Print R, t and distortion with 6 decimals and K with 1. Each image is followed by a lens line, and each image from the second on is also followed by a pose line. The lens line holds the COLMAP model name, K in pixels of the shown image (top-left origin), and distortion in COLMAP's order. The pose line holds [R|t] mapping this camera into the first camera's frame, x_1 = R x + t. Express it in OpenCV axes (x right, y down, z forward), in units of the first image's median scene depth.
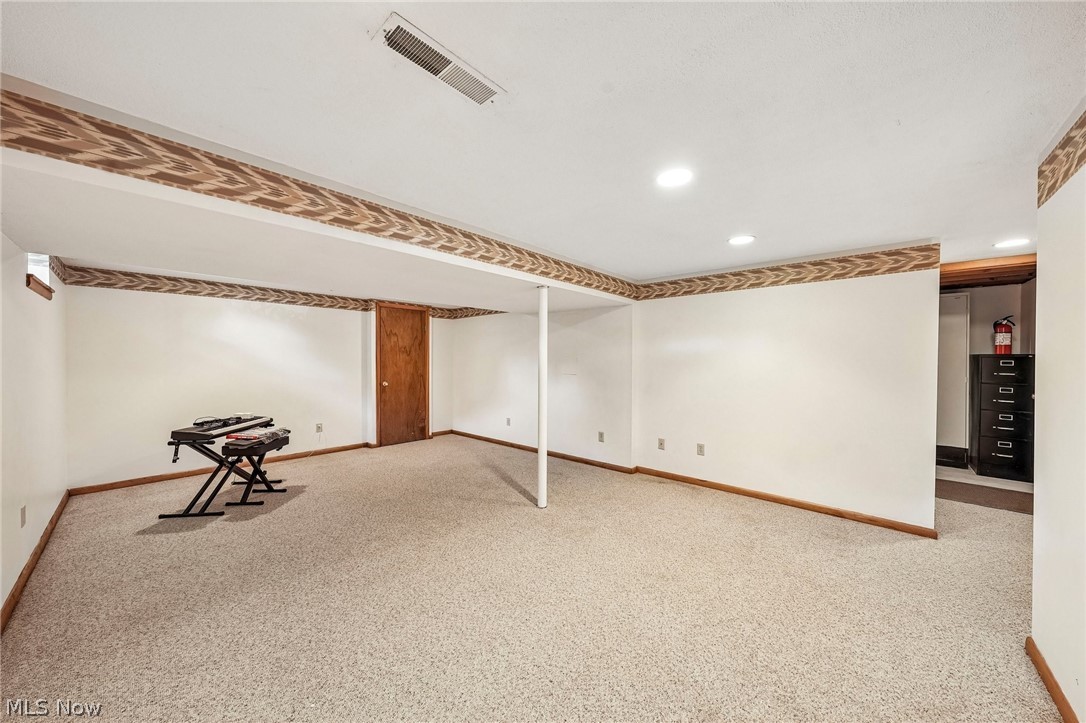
lens RADIAL K [[369.3, 0, 539.4], [0, 369.3, 361.3], [0, 0, 1]] dist [-0.004711, 0.000669]
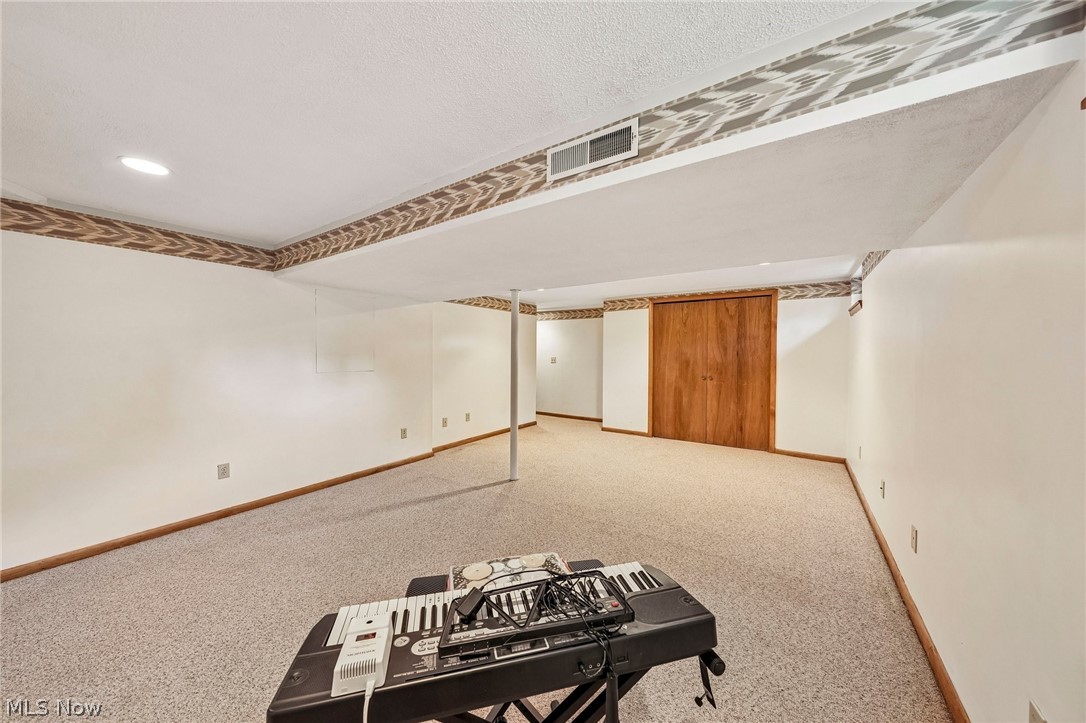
lens RADIAL K [[369.3, 0, 542.4], [0, 369.3, 360.2], [0, 0, 1]] dist [-0.004711, 0.000669]
pose [[-0.136893, -0.023858, 0.990298, -0.830463], [0.004825, 0.999682, 0.024751, -0.007774], [-0.990574, 0.008167, -0.136734, 0.771819]]
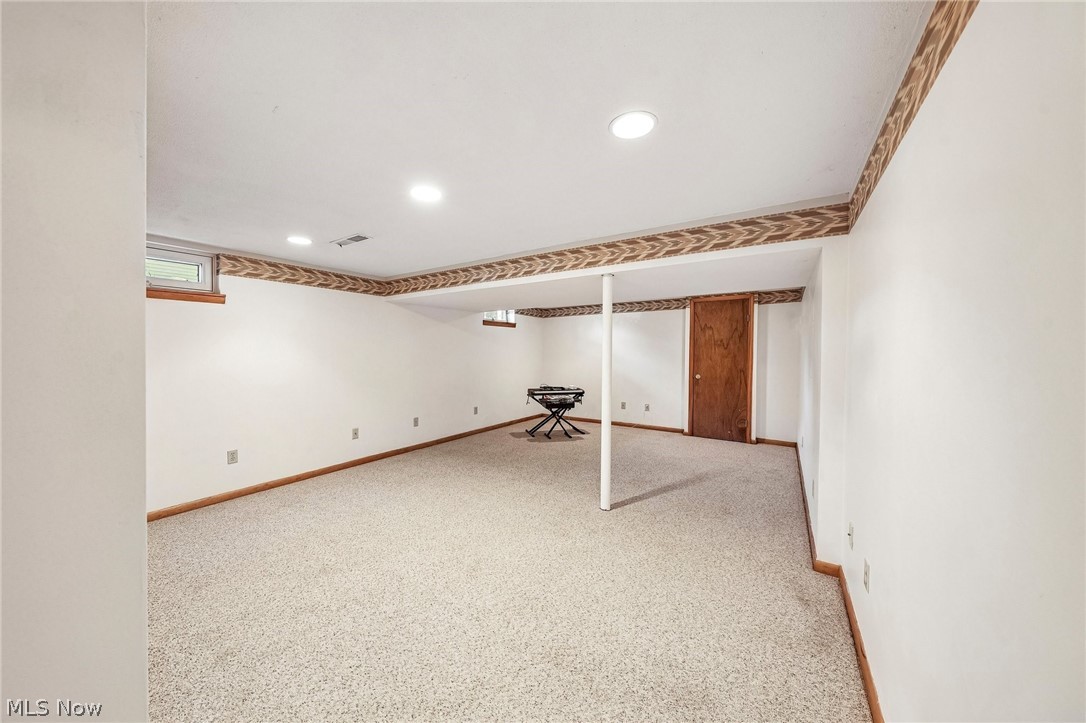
lens RADIAL K [[369.3, 0, 541.0], [0, 369.3, 355.3], [0, 0, 1]] dist [-0.004711, 0.000669]
pose [[0.166187, 0.006088, -0.986076, 0.654308], [-0.006221, 0.999968, 0.005126, -0.001566], [0.986075, 0.005283, 0.166219, 0.490308]]
